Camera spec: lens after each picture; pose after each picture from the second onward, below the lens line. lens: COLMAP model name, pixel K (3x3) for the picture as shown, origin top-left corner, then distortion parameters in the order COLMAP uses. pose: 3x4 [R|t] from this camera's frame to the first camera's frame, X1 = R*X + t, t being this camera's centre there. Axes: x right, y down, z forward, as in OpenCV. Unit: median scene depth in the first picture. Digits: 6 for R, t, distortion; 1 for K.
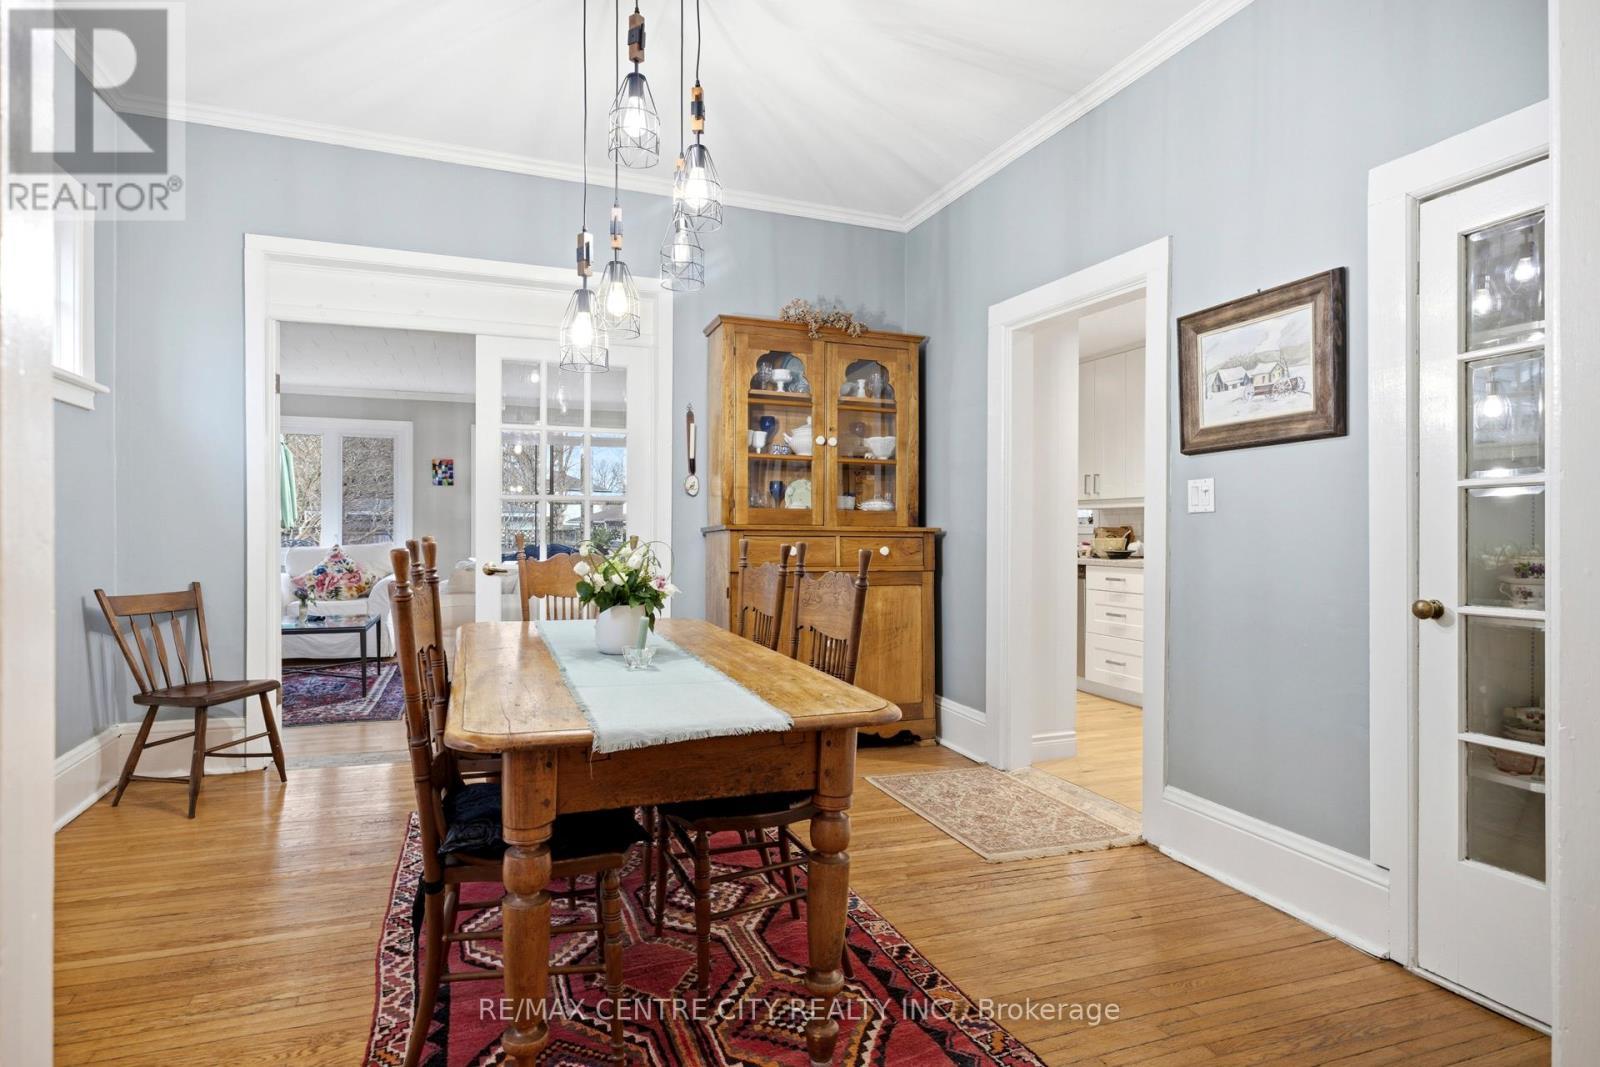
lens RADIAL K [[830.4, 0, 794.9], [0, 830.4, 533.1], [0, 0, 1]] dist [-0.000262, -0.000797]
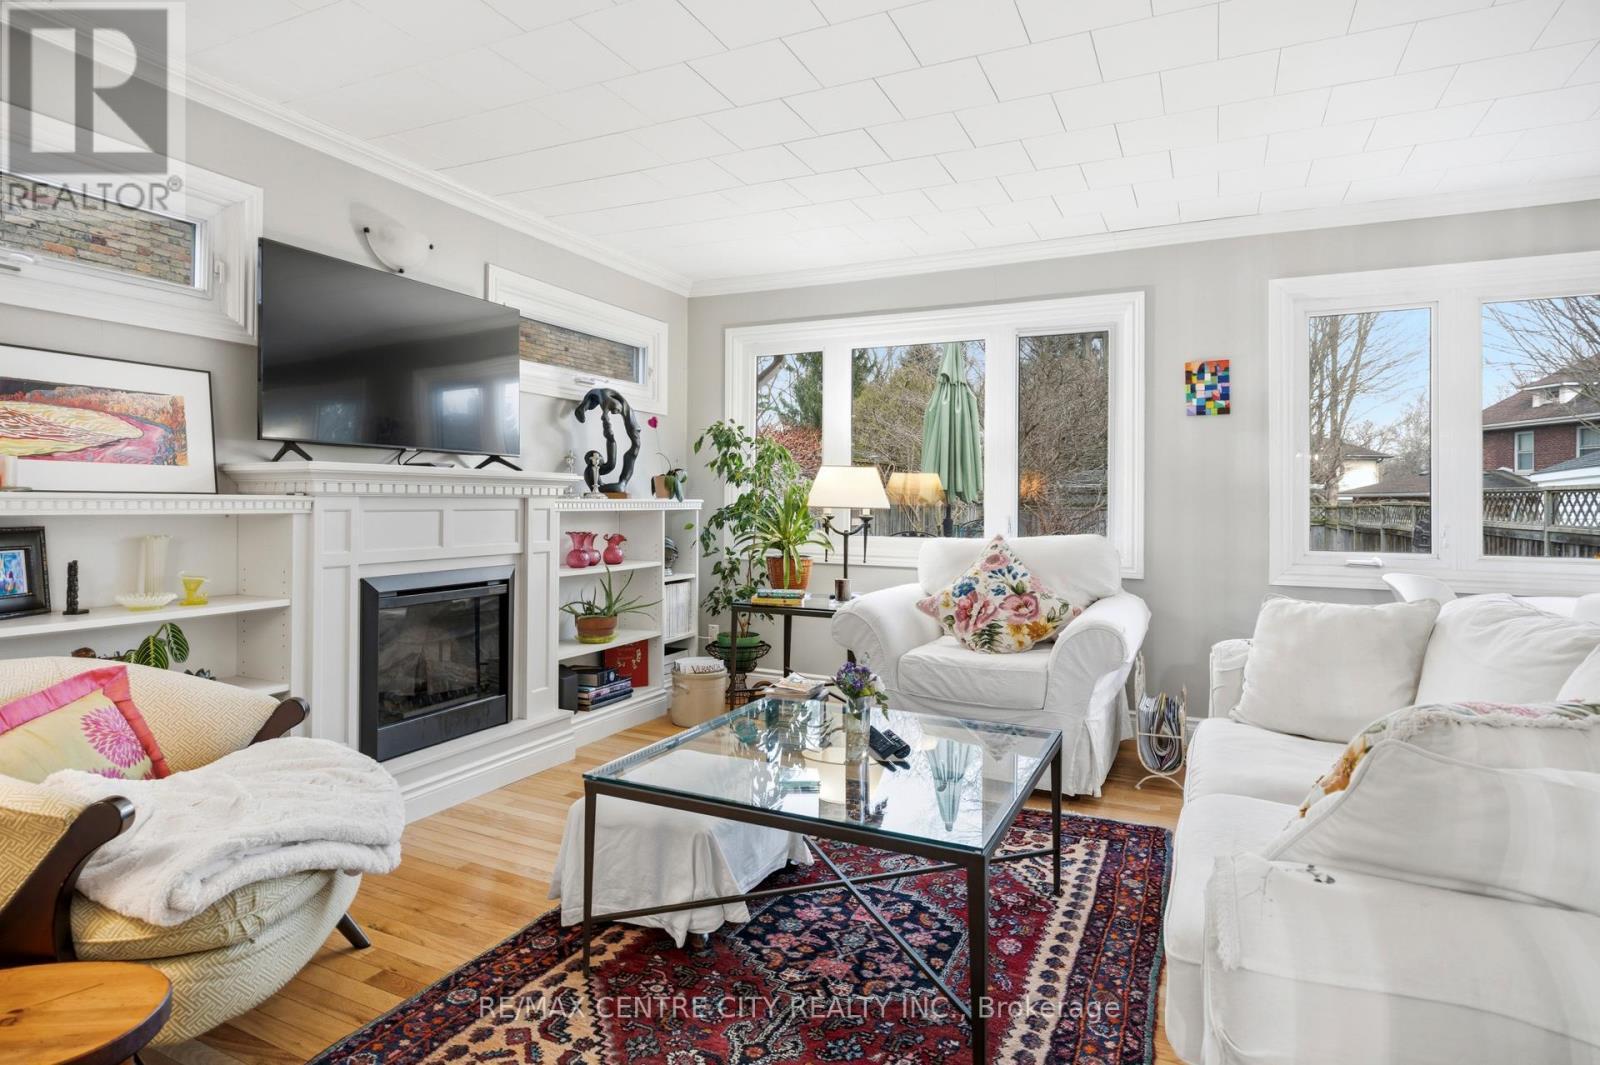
lens RADIAL K [[830.4, 0, 799.7], [0, 830.4, 522.8], [0, 0, 1]] dist [-0.000262, -0.000797]
pose [[0.690874, 0.013656, -0.722847, -0.269766], [-0.008400, 0.999906, 0.010861, 0.000901], [0.722927, -0.001432, 0.690923, 0.564227]]
